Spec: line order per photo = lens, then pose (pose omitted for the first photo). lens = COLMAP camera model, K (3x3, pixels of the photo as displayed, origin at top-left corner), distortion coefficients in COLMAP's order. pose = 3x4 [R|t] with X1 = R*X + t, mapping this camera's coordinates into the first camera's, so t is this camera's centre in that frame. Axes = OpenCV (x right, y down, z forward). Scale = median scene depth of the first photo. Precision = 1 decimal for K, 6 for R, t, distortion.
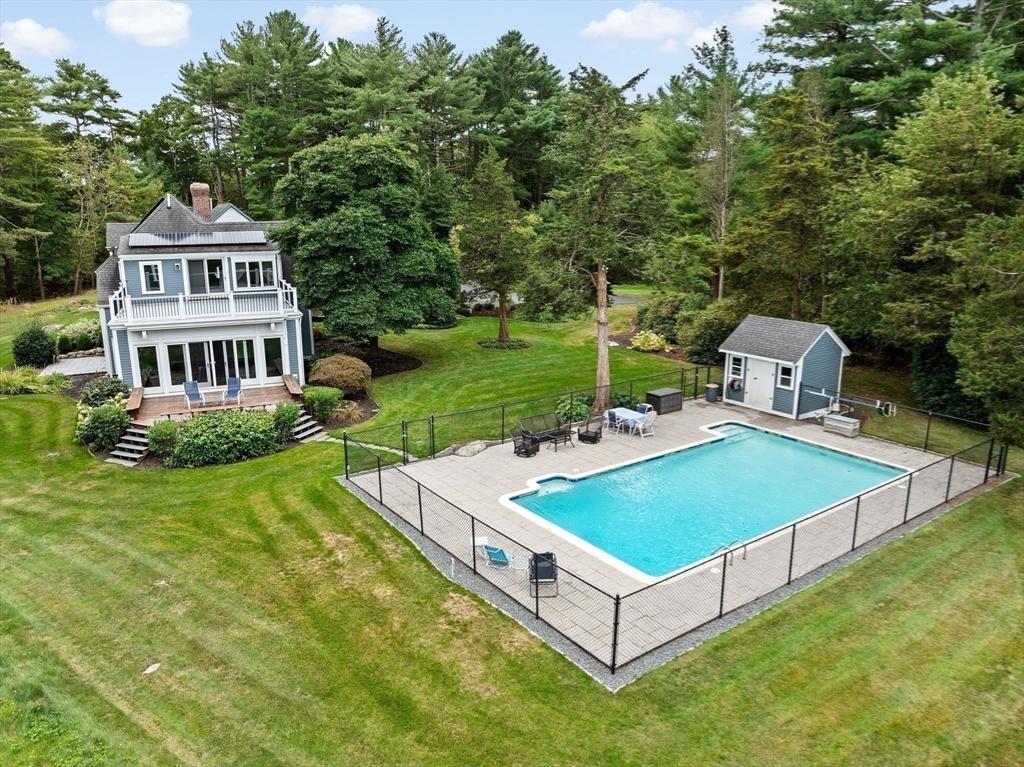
lens RADIAL K [[724.3, 0, 512.0], [0, 724.3, 383.5], [0, 0, 1]] dist [-0.033785, 0.000704]
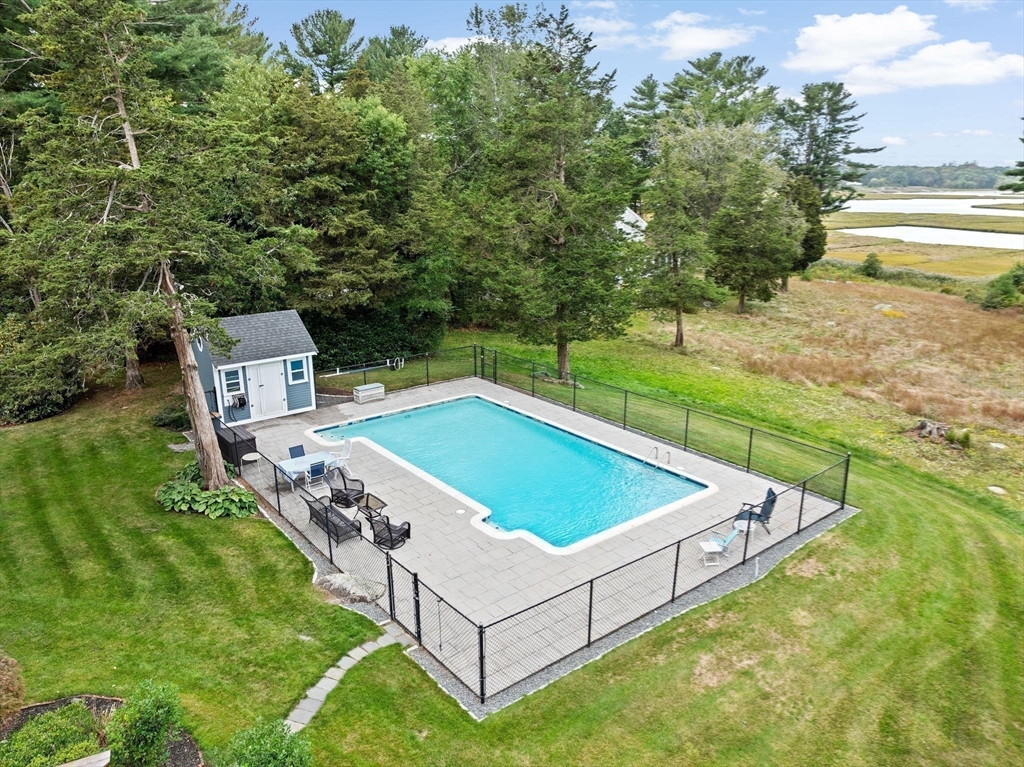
lens RADIAL K [[724.3, 0, 512.0], [0, 724.3, 383.5], [0, 0, 1]] dist [-0.033785, 0.000704]
pose [[-0.049133, -0.272529, 0.960892, -0.568363], [0.231984, 0.932631, 0.276376, -0.198003], [-0.971478, 0.236491, 0.017399, 0.752054]]
